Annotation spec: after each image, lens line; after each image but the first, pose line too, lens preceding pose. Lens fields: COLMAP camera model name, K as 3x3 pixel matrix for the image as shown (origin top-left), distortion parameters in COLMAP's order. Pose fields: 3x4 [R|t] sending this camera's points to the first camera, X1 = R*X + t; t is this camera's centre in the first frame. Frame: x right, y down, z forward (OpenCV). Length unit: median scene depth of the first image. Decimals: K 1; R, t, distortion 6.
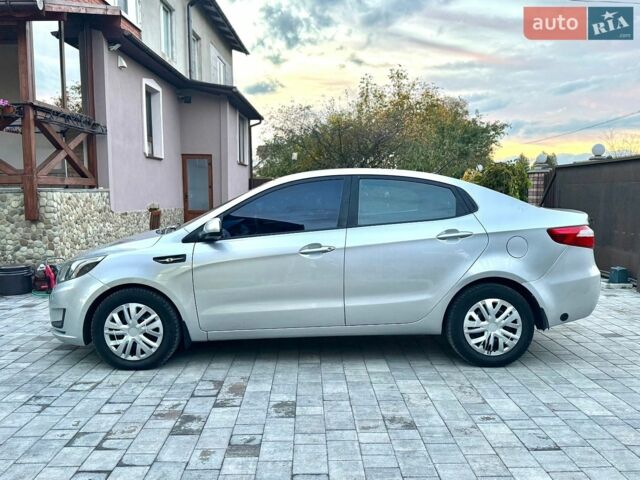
lens RADIAL K [[551.4, 0, 315.5], [0, 551.4, 251.6], [0, 0, 1]] dist [0.142112, -0.268587]
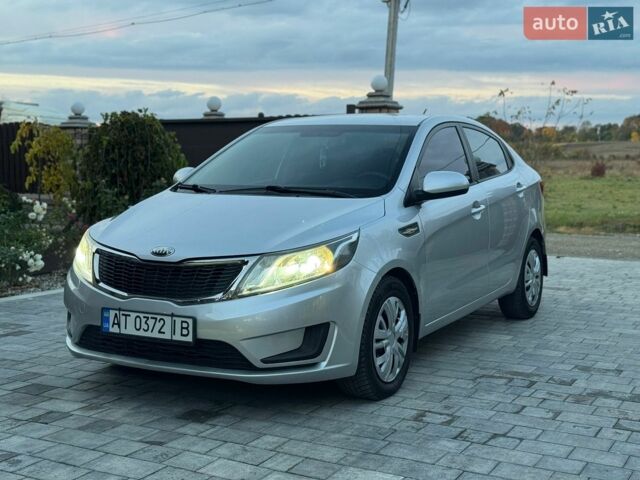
lens RADIAL K [[888.9, 0, 325.0], [0, 888.9, 240.1], [0, 0, 1]] dist [0.151858, -0.041003]
pose [[0.484244, -0.070305, 0.872104, -1.396015], [0.088407, 0.995597, 0.031172, -0.020101], [-0.870455, 0.062005, 0.488327, 0.564532]]
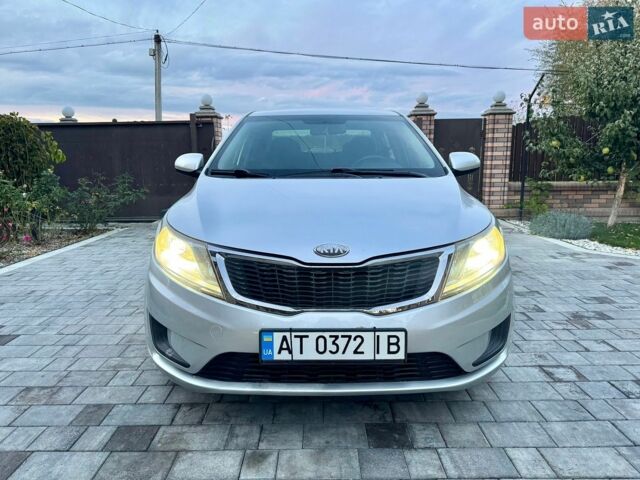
lens RADIAL K [[457.4, 0, 319.8], [0, 457.4, 226.1], [0, 0, 1]] dist [0.012673, -0.003973]
pose [[0.001390, -0.143499, 0.989650, -0.985248], [0.118246, 0.982731, 0.142329, -0.079740], [-0.992983, 0.116824, 0.018334, 1.273843]]
